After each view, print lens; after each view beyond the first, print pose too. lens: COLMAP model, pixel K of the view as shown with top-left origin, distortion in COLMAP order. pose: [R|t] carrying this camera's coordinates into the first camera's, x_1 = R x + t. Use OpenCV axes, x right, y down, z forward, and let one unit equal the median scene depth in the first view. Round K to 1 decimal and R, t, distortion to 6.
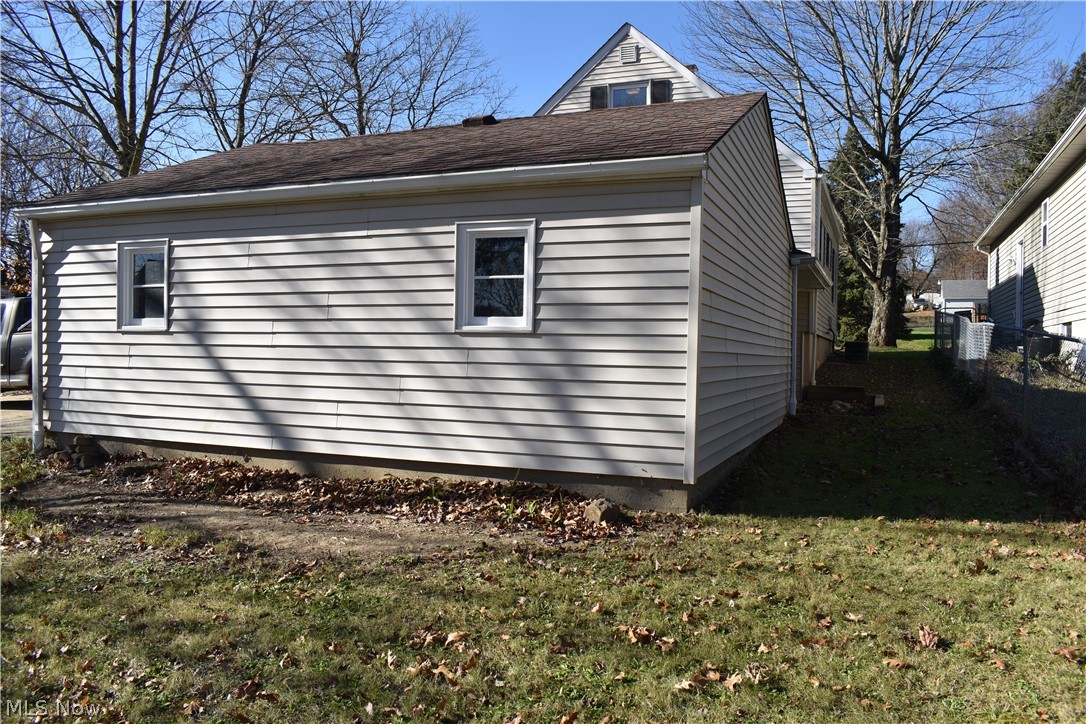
lens RADIAL K [[840.8, 0, 543.4], [0, 840.8, 364.6], [0, 0, 1]] dist [-0.093212, 0.010397]
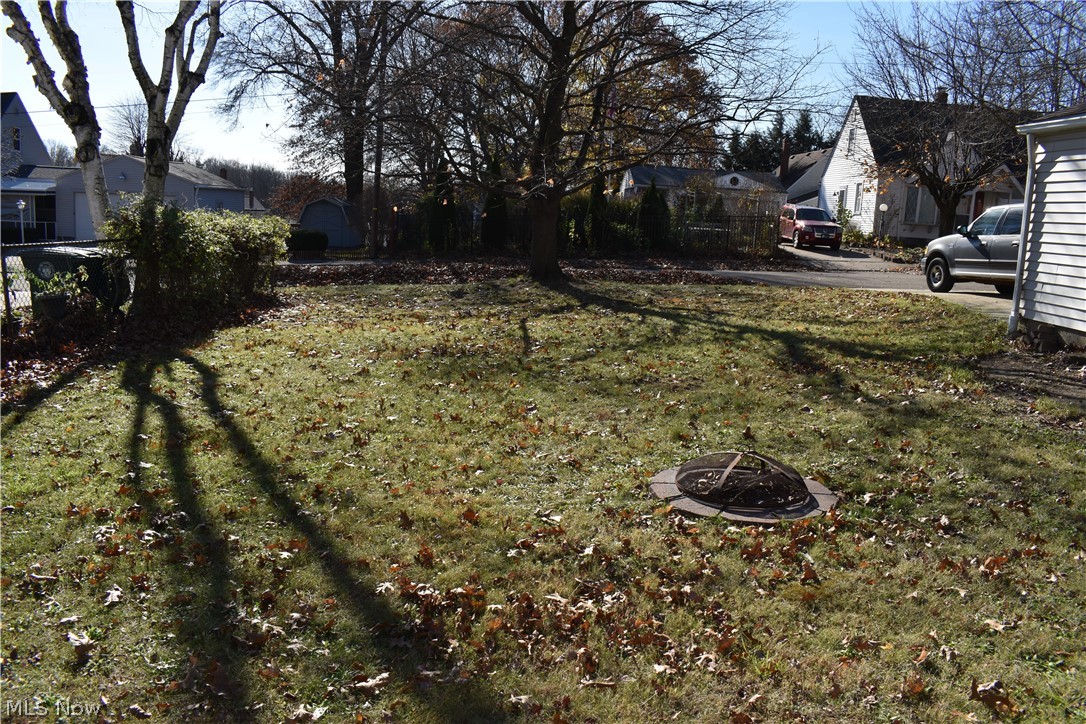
lens RADIAL K [[840.8, 0, 542.7], [0, 840.8, 362.3], [0, 0, 1]] dist [-0.093212, 0.010397]
pose [[0.380925, 0.165127, -0.909742, 0.208197], [-0.057289, 0.986248, 0.155026, 0.003050], [0.922830, -0.006935, 0.385146, -0.090616]]
